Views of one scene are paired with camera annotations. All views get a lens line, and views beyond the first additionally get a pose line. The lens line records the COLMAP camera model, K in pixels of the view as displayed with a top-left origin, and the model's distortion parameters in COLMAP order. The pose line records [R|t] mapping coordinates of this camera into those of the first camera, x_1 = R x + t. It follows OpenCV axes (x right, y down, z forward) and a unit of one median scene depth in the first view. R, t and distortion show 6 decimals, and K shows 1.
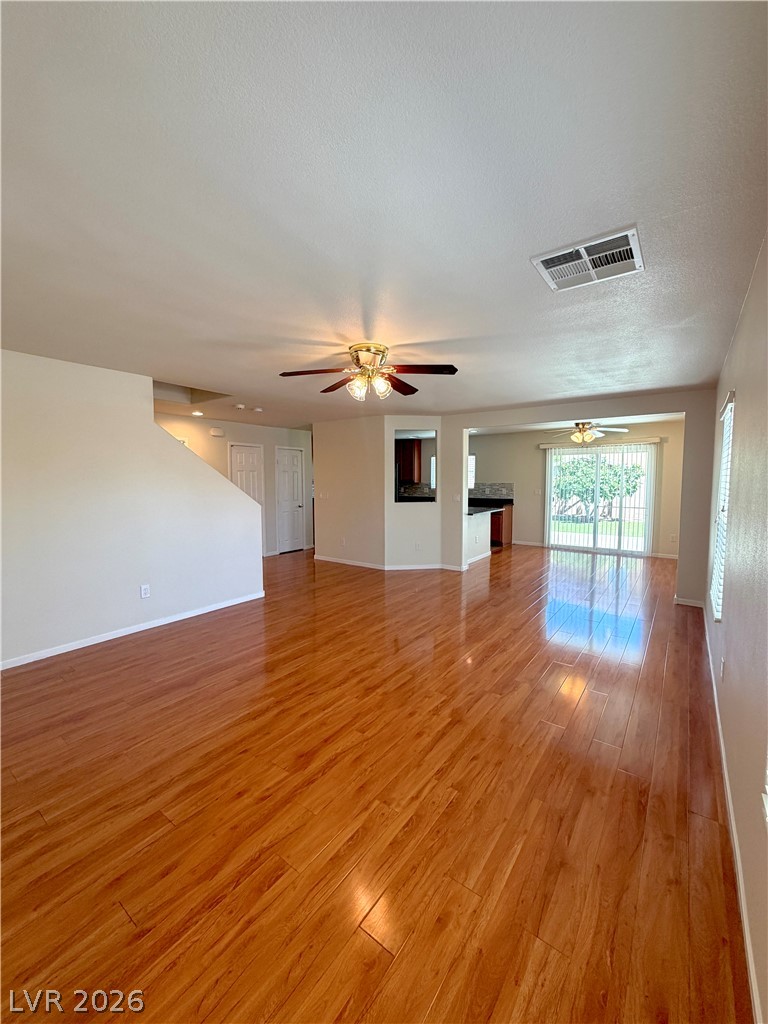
lens RADIAL K [[409.4, 0, 384.0], [0, 409.4, 509.2], [0, 0, 1]] dist [-0.000426, 0.000347]
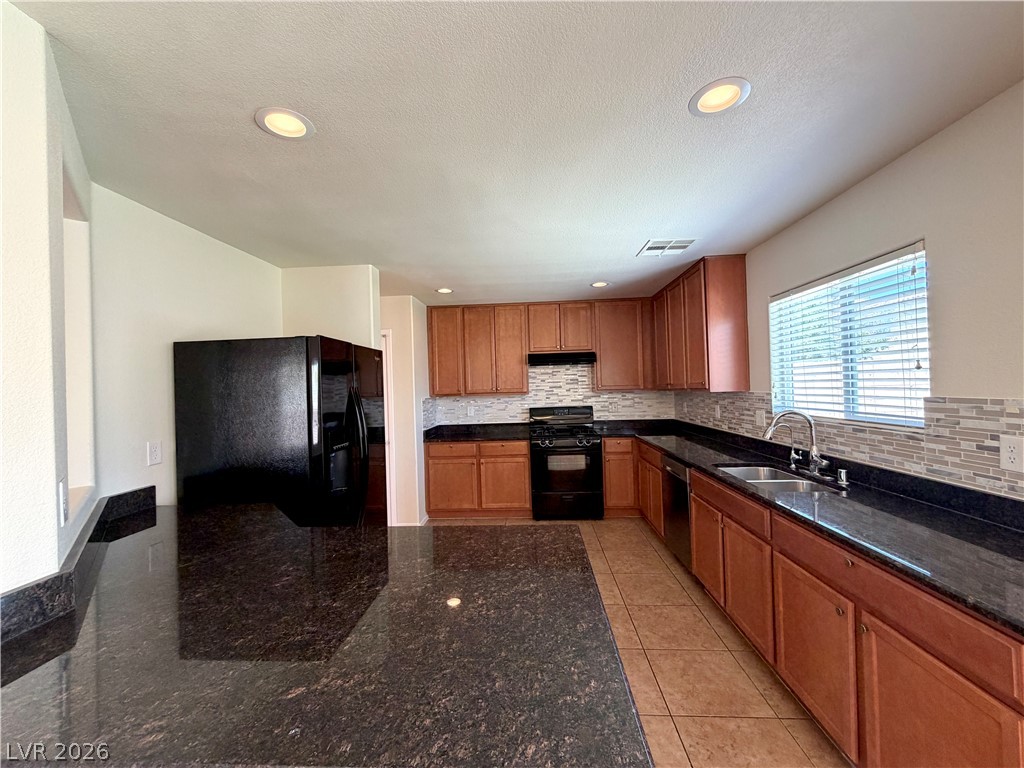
lens RADIAL K [[409.4, 0, 509.9], [0, 409.4, 383.7], [0, 0, 1]] dist [-0.000426, 0.000347]
pose [[0.542830, -0.020506, -0.839592, 0.689692], [-0.035079, 0.998276, -0.047062, -0.138898], [0.839110, 0.054999, 0.541175, 1.874065]]
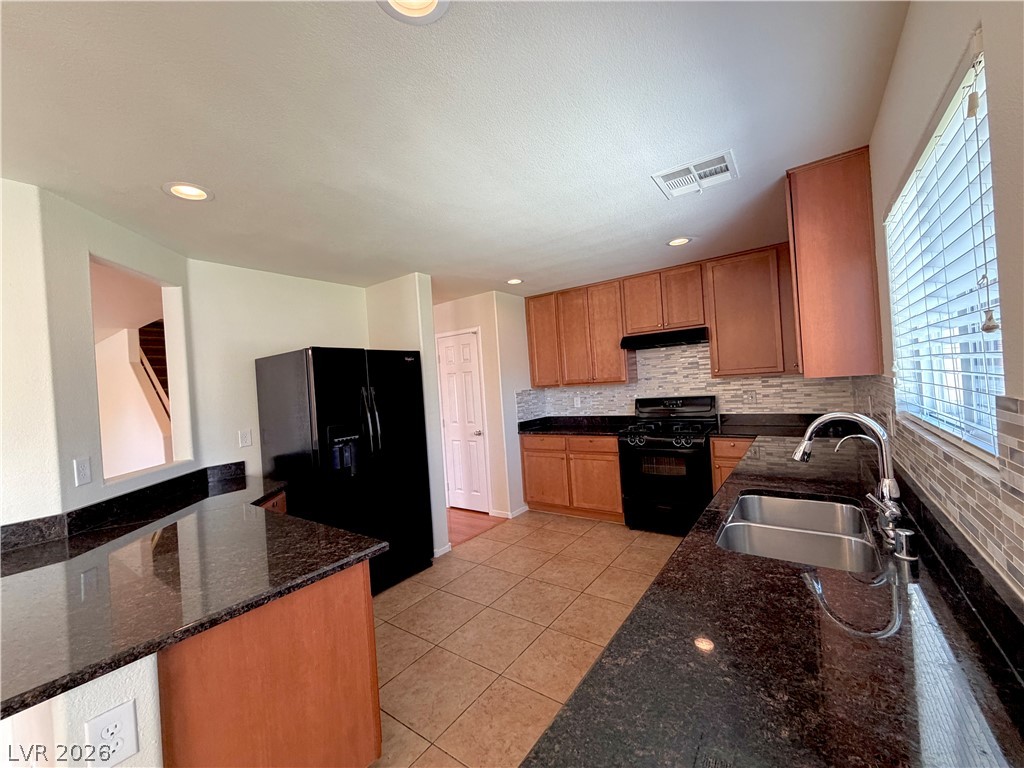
lens RADIAL K [[409.4, 0, 509.9], [0, 409.4, 383.7], [0, 0, 1]] dist [-0.000426, 0.000347]
pose [[0.005140, 0.002897, -0.999983, 0.754462], [-0.008711, 0.999958, 0.002852, -0.167074], [0.999949, 0.008696, 0.005165, 2.284869]]
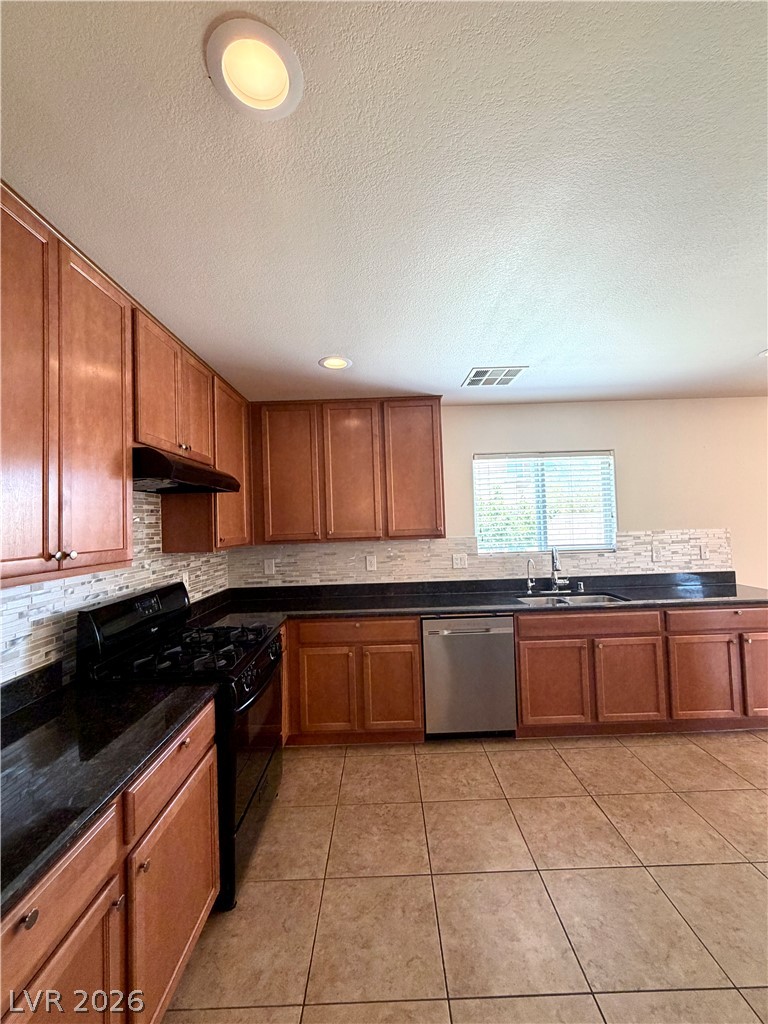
lens RADIAL K [[409.4, 0, 384.0], [0, 409.4, 509.2], [0, 0, 1]] dist [-0.000426, 0.000347]
pose [[0.803860, -0.005605, 0.594793, -0.378896], [0.075801, 0.992768, -0.093090, -0.167103], [-0.589969, 0.119918, 0.798471, 2.108346]]
